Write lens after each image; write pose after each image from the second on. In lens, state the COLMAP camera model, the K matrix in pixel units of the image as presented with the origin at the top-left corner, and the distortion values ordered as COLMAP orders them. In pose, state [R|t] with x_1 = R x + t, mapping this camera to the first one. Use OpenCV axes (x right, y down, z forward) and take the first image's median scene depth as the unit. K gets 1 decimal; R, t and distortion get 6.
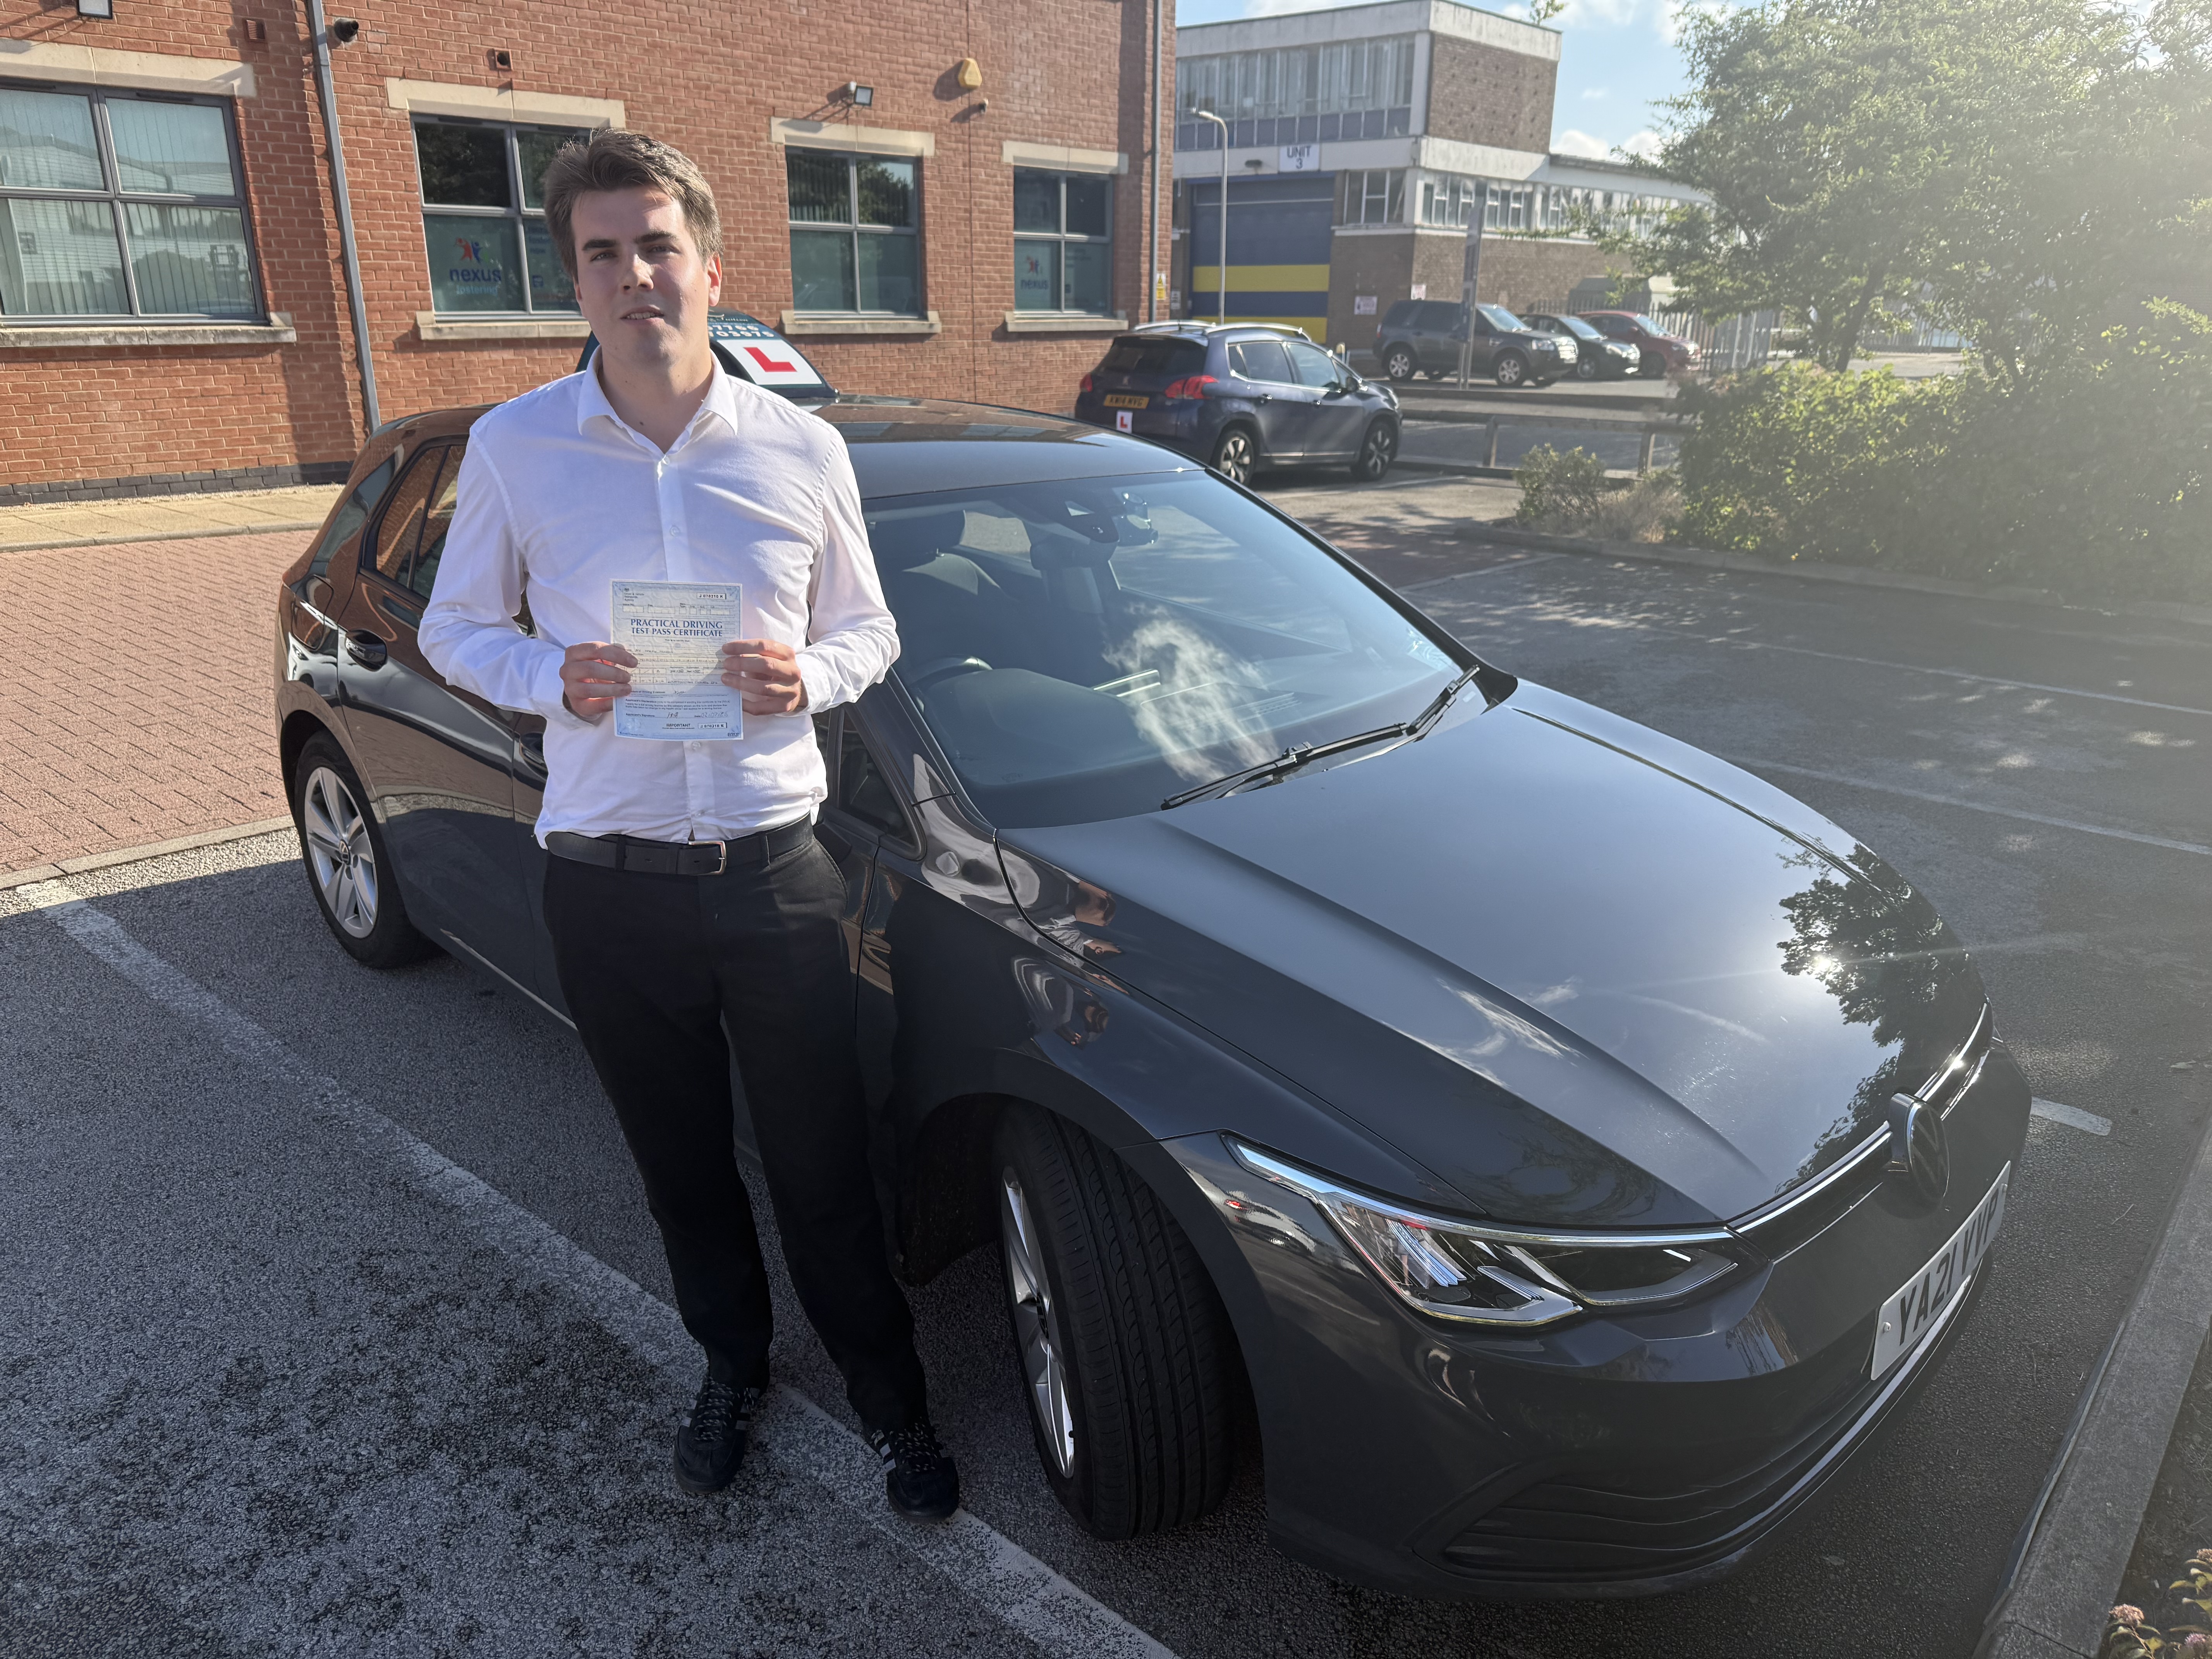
lens RADIAL K [[1553.1, 0, 1107.6], [0, 1553.1, 823.1], [0, 0, 1]] dist [0.016125, -0.009949]
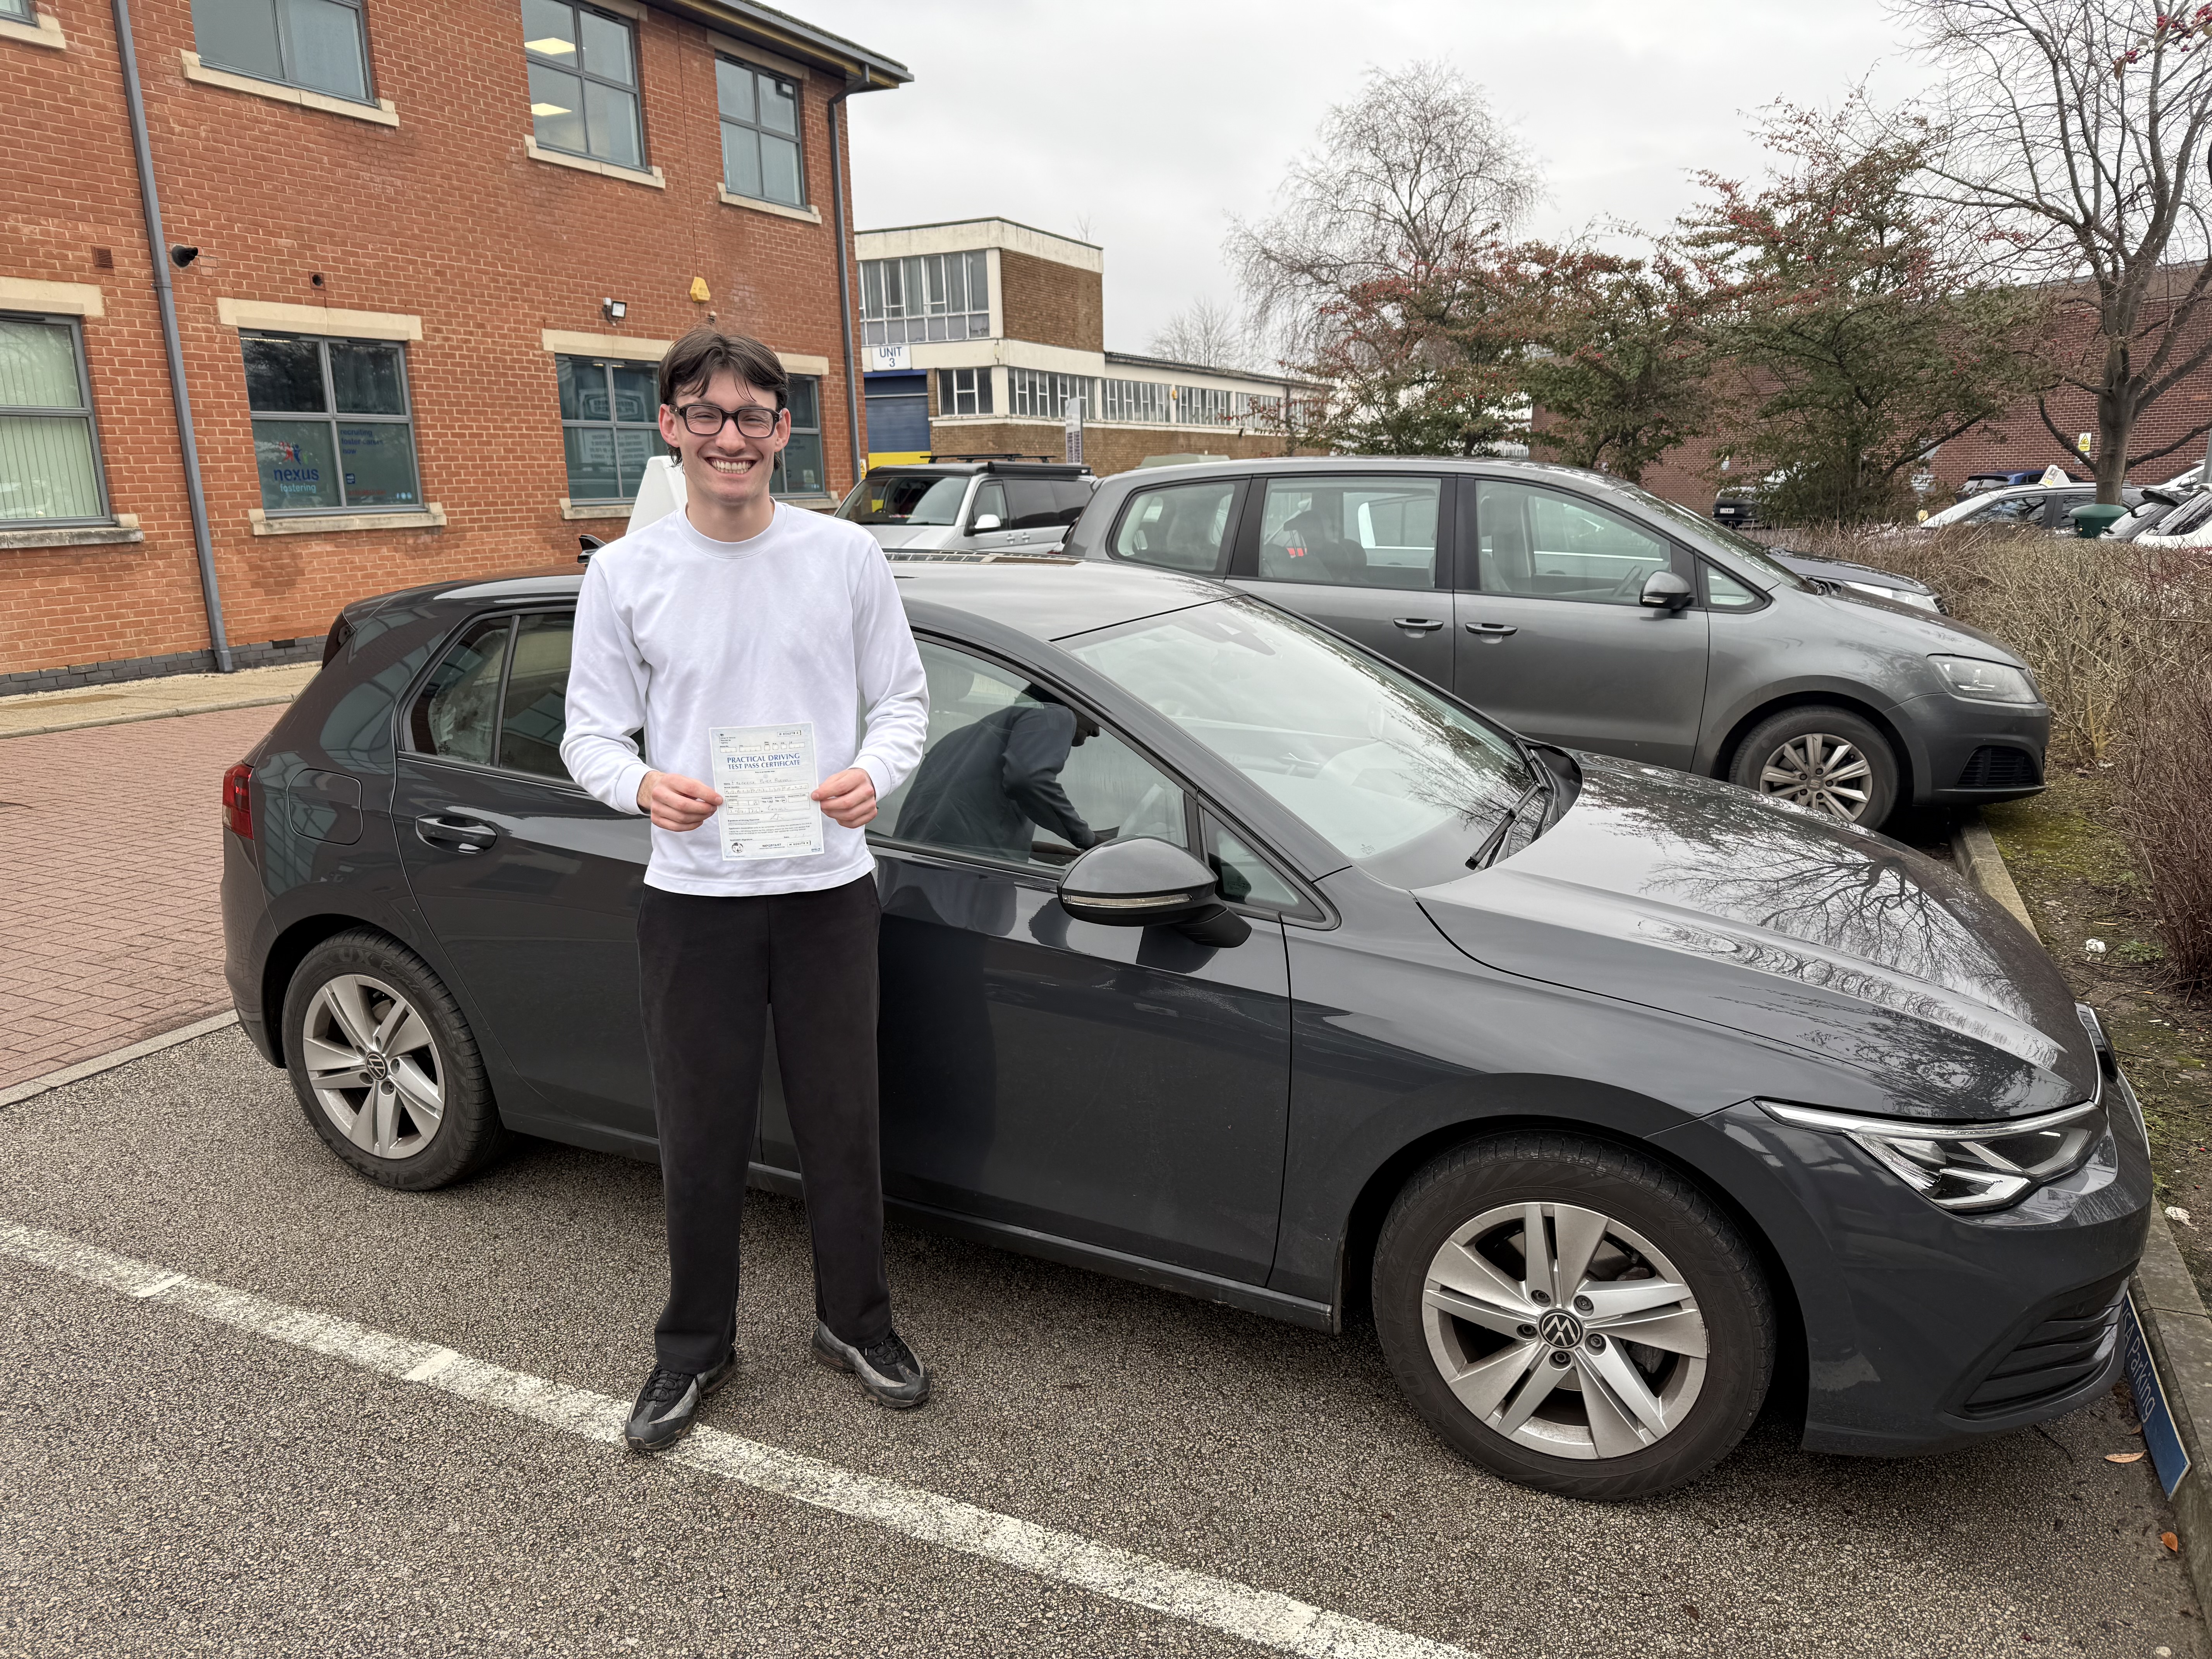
lens RADIAL K [[1553.1, 0, 1107.0], [0, 1553.1, 831.9], [0, 0, 1]] dist [0.016125, -0.009949]
pose [[0.956630, -0.093766, 0.275801, -0.142208], [0.122388, 0.988535, -0.088428, 0.035224], [-0.264347, 0.118348, 0.957139, -0.093483]]
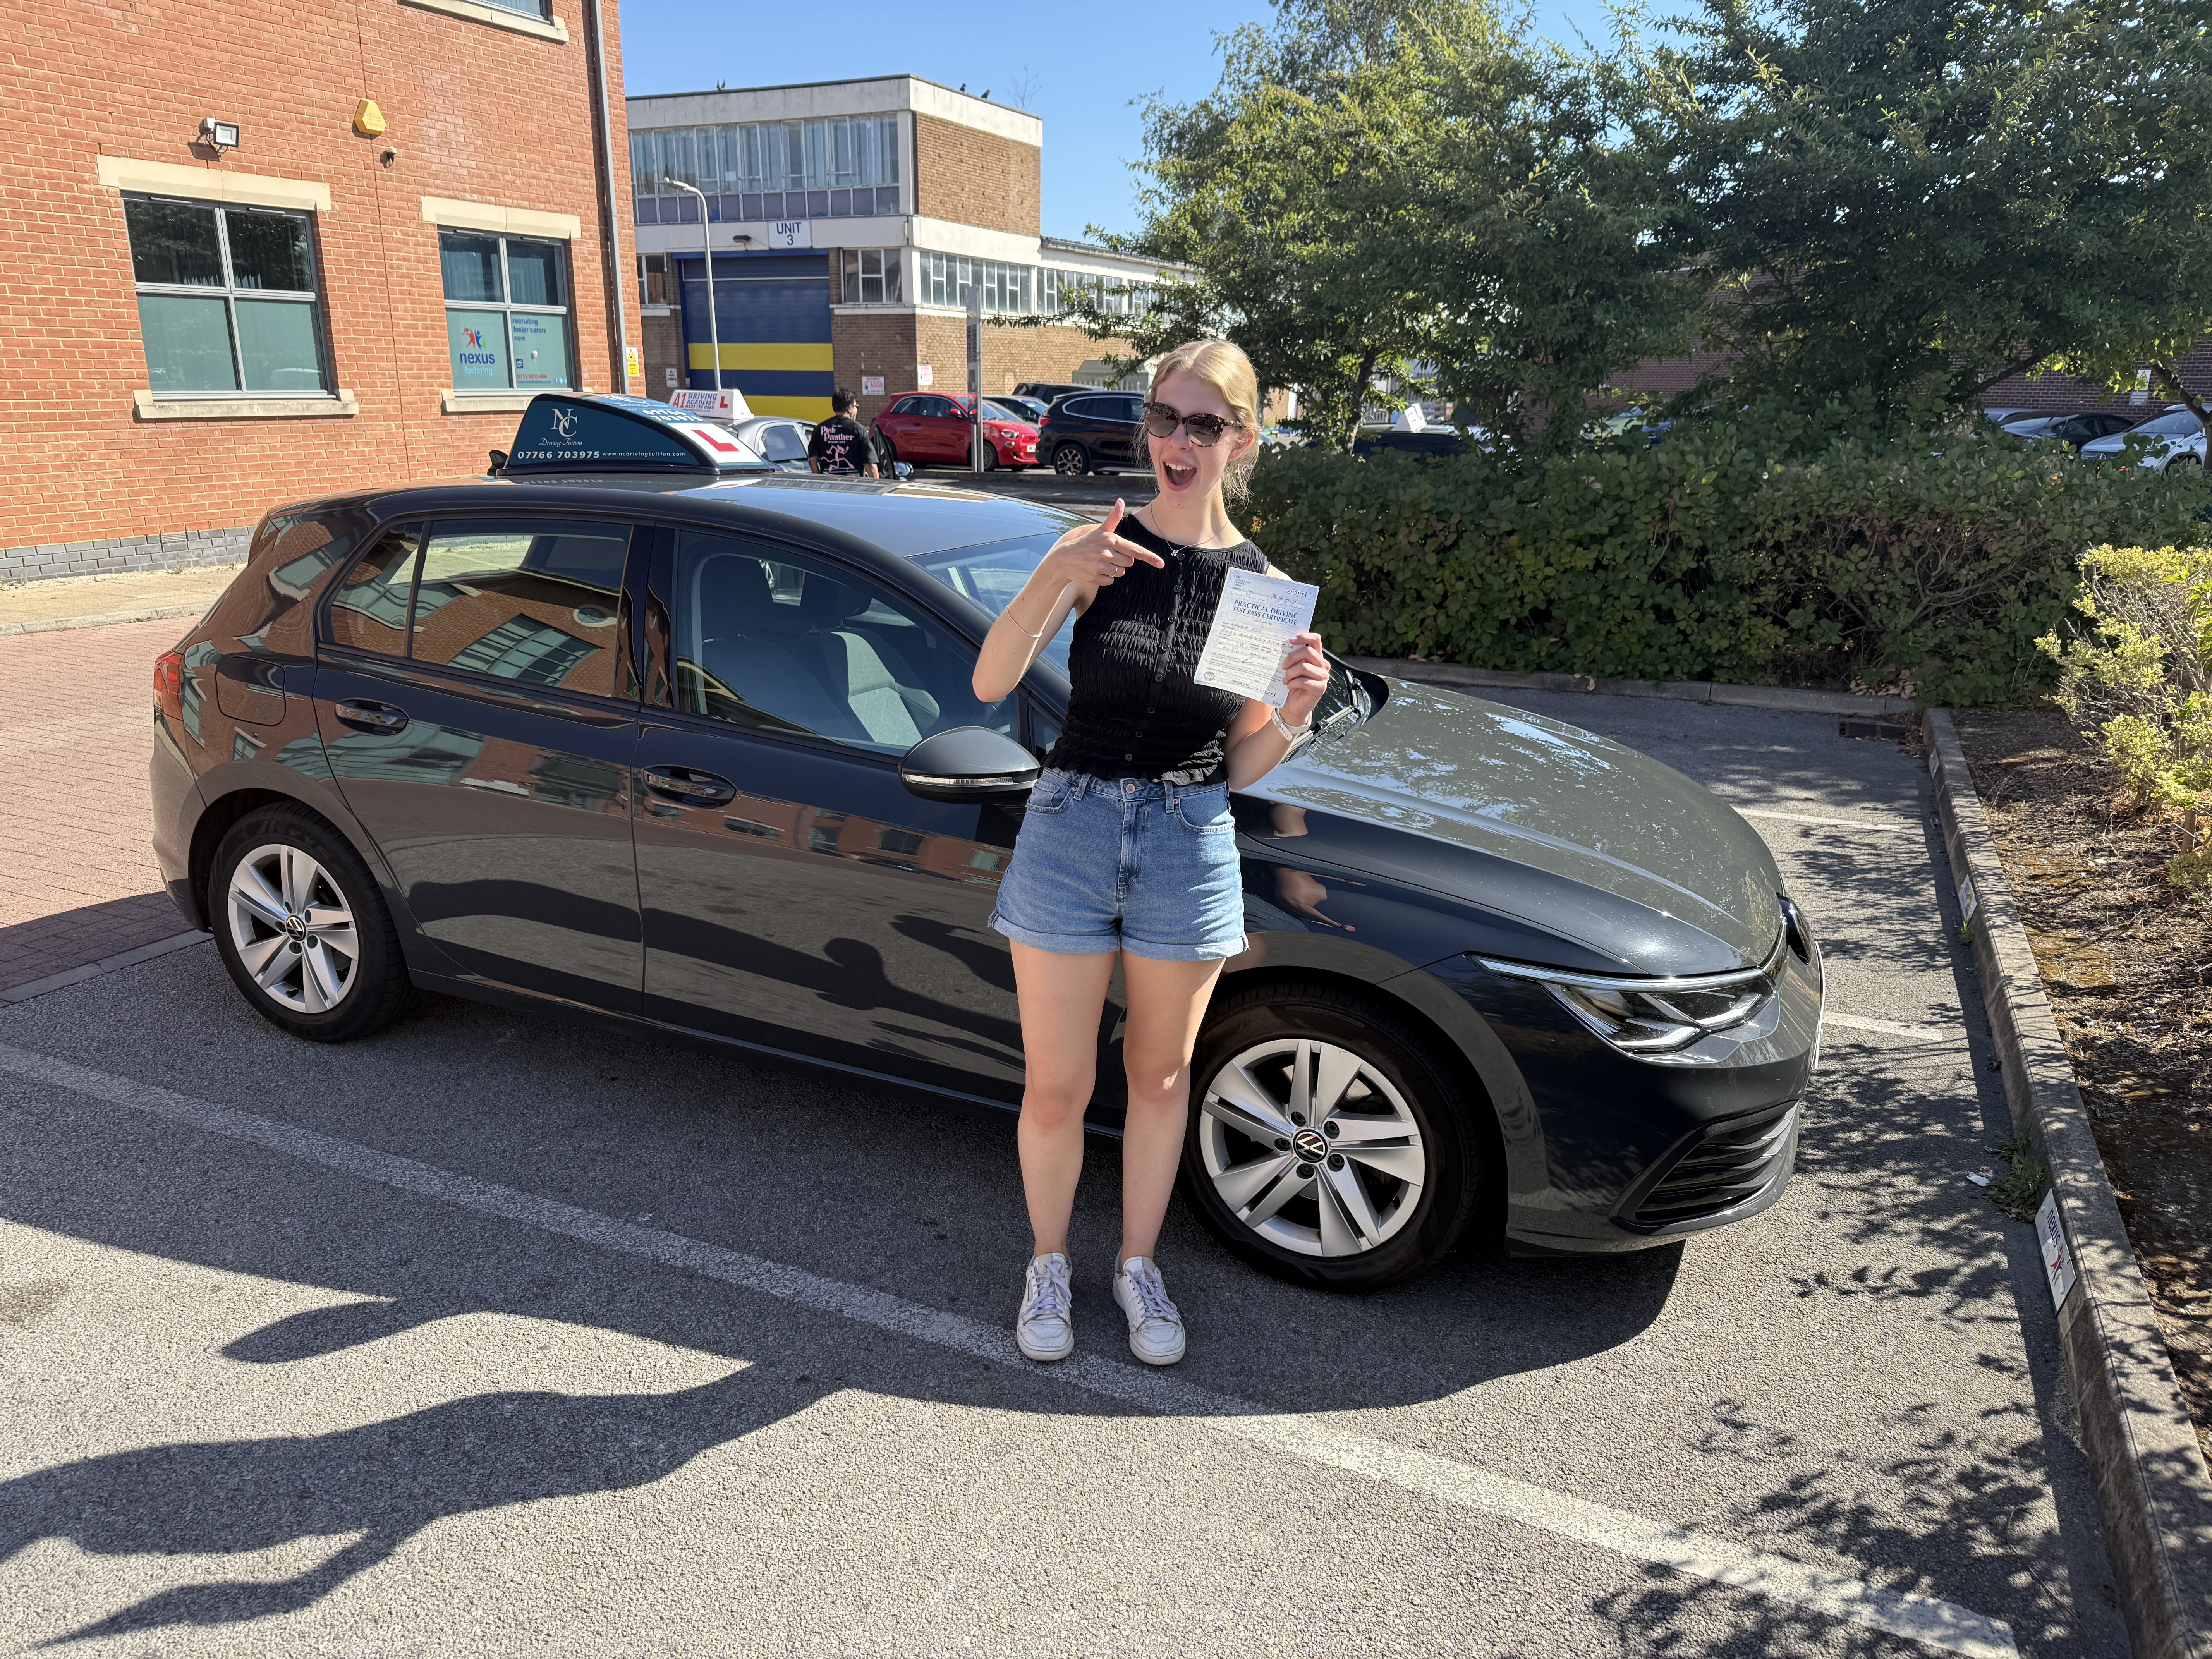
lens RADIAL K [[1553.1, 0, 1087.4], [0, 1553.1, 852.3], [0, 0, 1]] dist [0.016125, -0.009949]
pose [[0.960328, -0.083940, 0.265939, 0.025388], [0.091905, 0.995612, -0.017626, -0.025170], [-0.263292, 0.041368, 0.963829, 0.079606]]
